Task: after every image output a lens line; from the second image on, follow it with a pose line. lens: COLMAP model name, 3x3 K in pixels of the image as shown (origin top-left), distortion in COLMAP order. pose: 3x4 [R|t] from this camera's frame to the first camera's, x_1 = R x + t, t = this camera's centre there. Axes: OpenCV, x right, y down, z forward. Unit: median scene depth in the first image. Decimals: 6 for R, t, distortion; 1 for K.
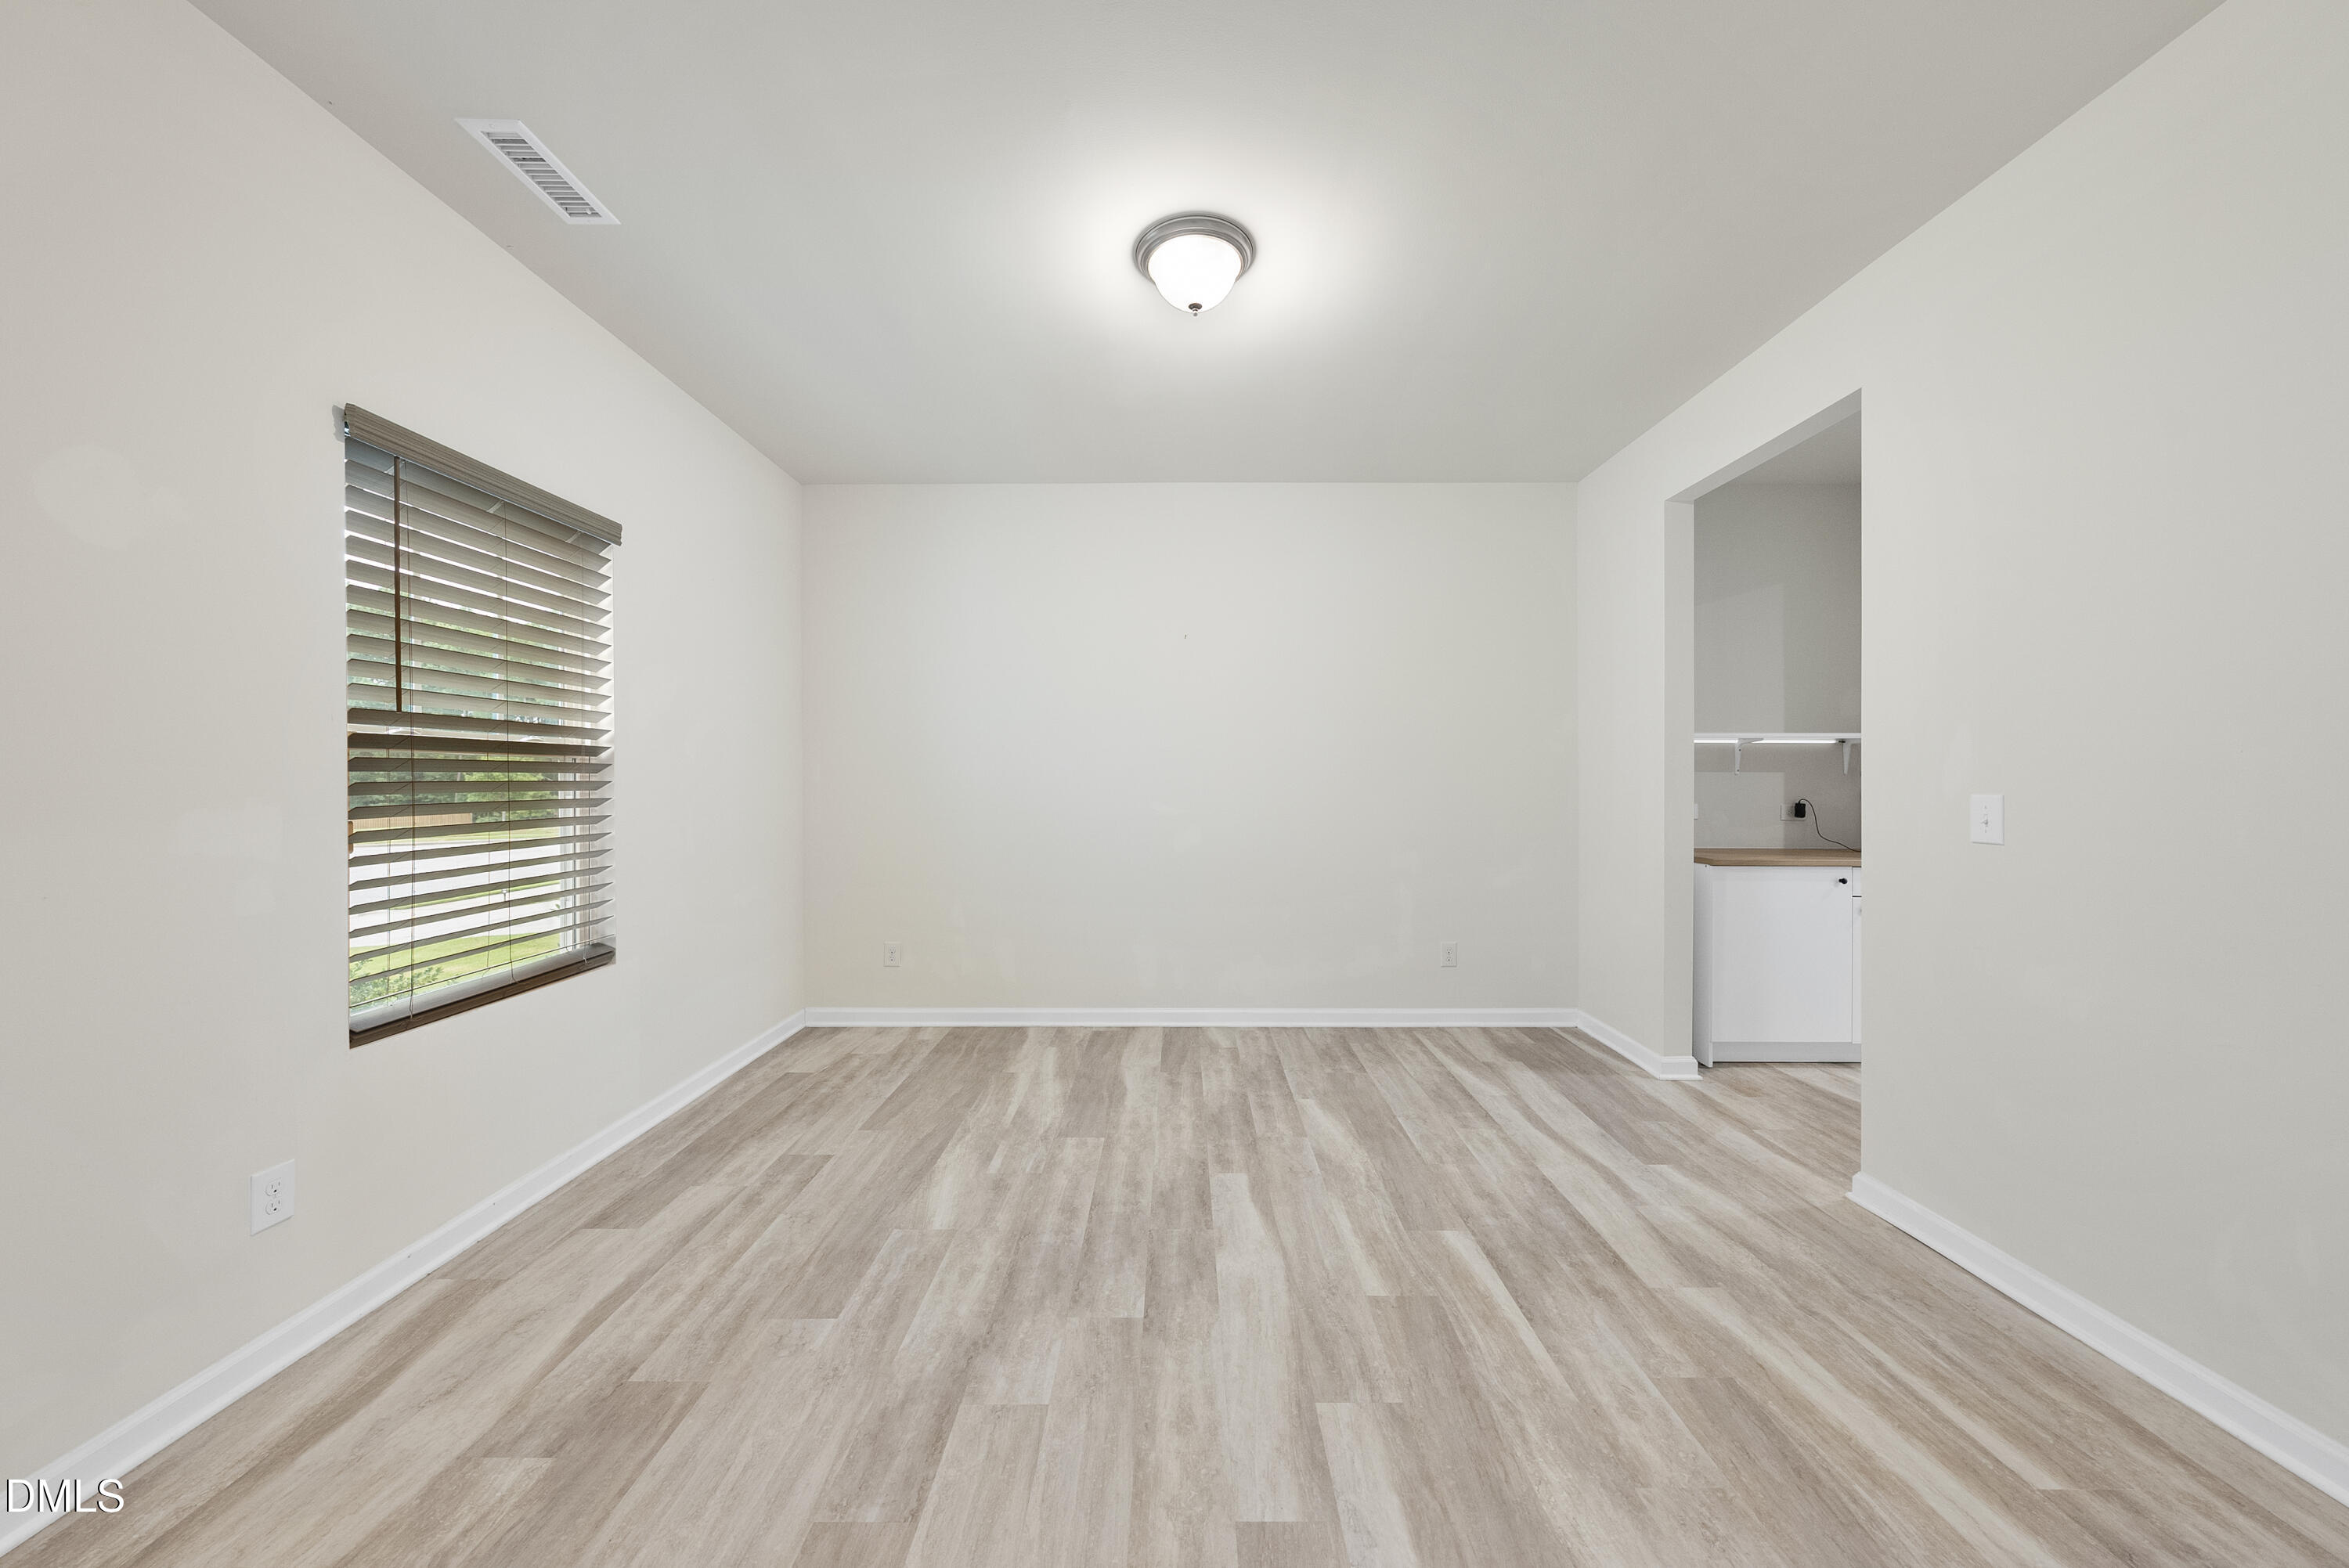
lens RADIAL K [[818.2, 0, 1180.2], [0, 818.2, 773.9], [0, 0, 1]] dist [-0.005755, 0.001314]
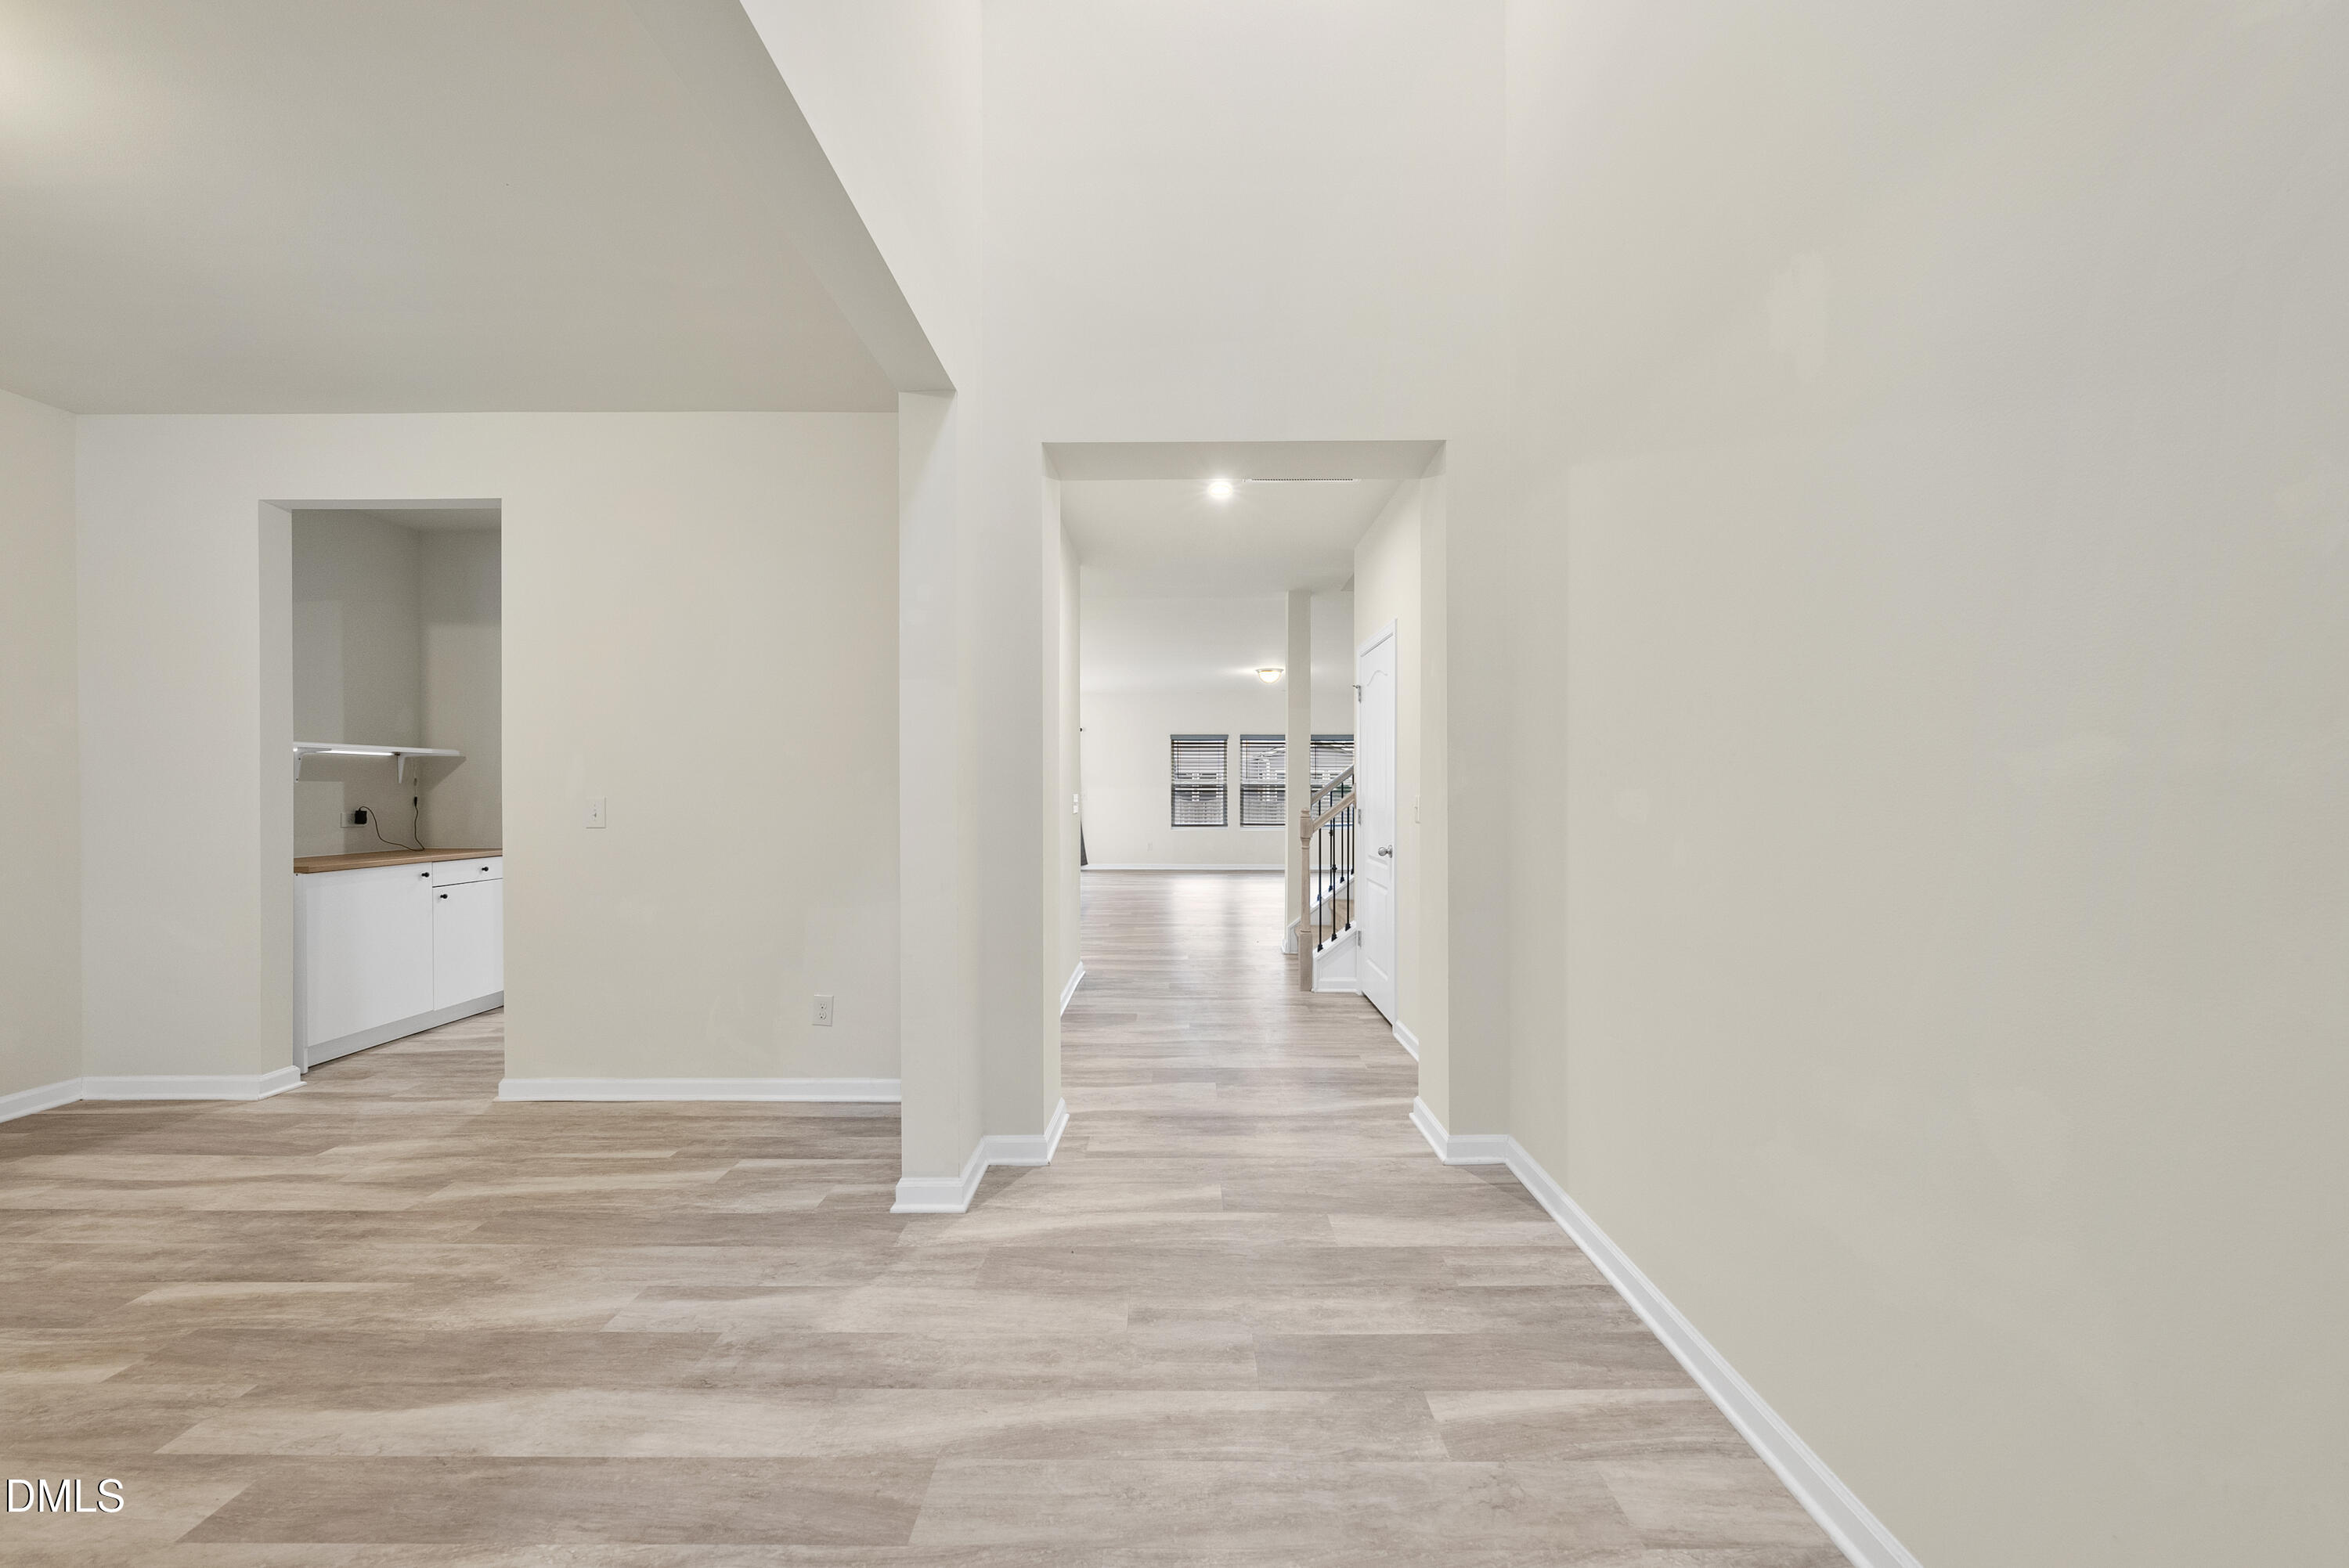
lens RADIAL K [[807.2, 0, 1178.5], [0, 807.2, 794.8], [0, 0, 1]] dist [-0.002248, 0.000221]
pose [[-0.000491, -0.010958, 0.999940, -0.505605], [-0.004430, 0.999930, 0.010956, -0.002374], [-0.999990, -0.004424, -0.000540, -0.119768]]
